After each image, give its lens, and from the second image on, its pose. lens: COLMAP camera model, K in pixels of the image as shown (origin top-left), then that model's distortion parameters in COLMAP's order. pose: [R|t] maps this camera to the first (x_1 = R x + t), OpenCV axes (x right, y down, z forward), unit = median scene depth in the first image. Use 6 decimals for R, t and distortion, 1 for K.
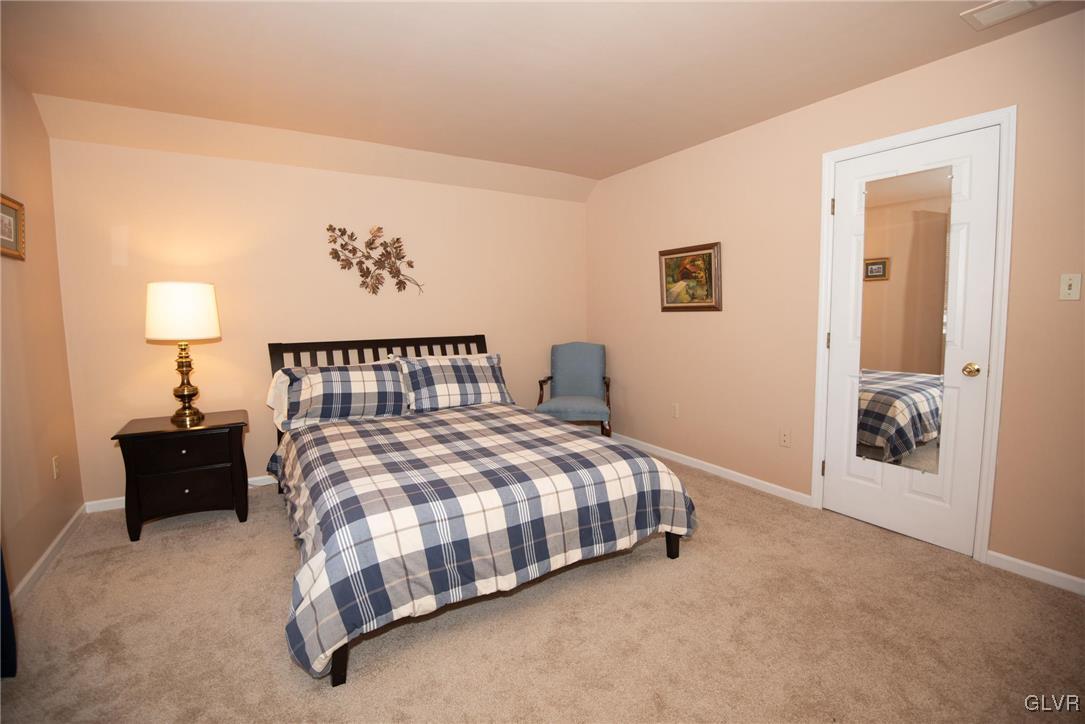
lens RADIAL K [[492.2, 0, 542.5], [0, 492.2, 362.0], [0, 0, 1]] dist [0.037670, -0.000015]
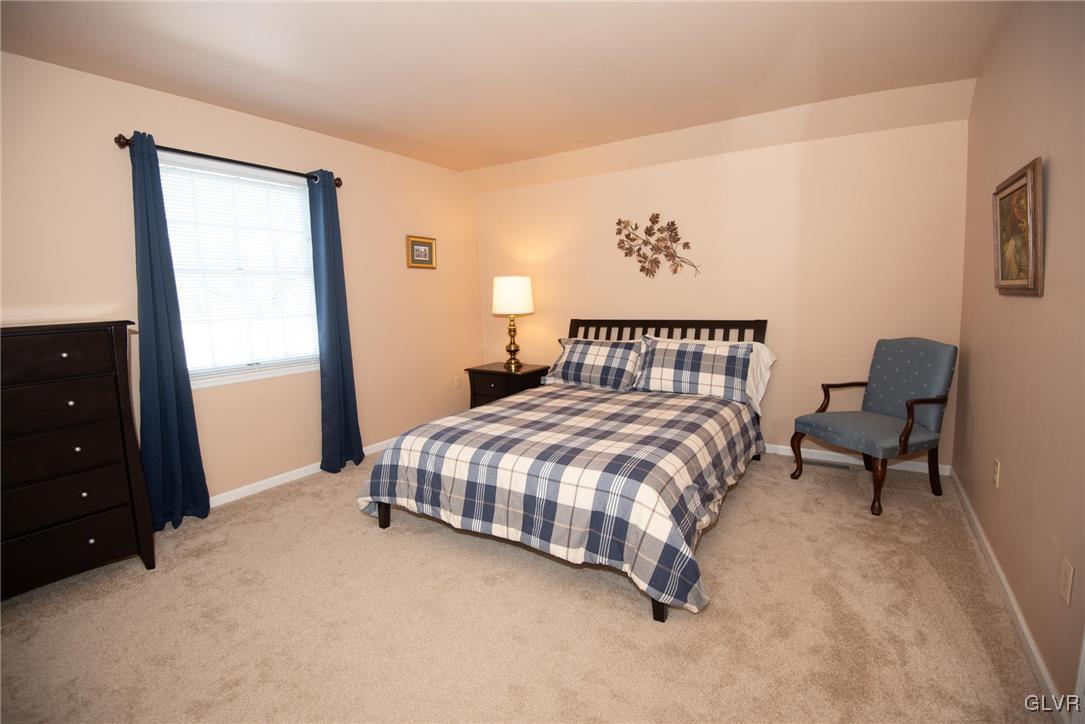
lens RADIAL K [[498.7, 0, 543.0], [0, 498.7, 353.6], [0, 0, 1]] dist [-0.009861, -0.013786]
pose [[0.452273, 0.106010, -0.885557, 0.562542], [-0.077212, 0.993837, 0.079538, -0.043409], [0.888531, 0.032403, 0.457671, 0.322766]]
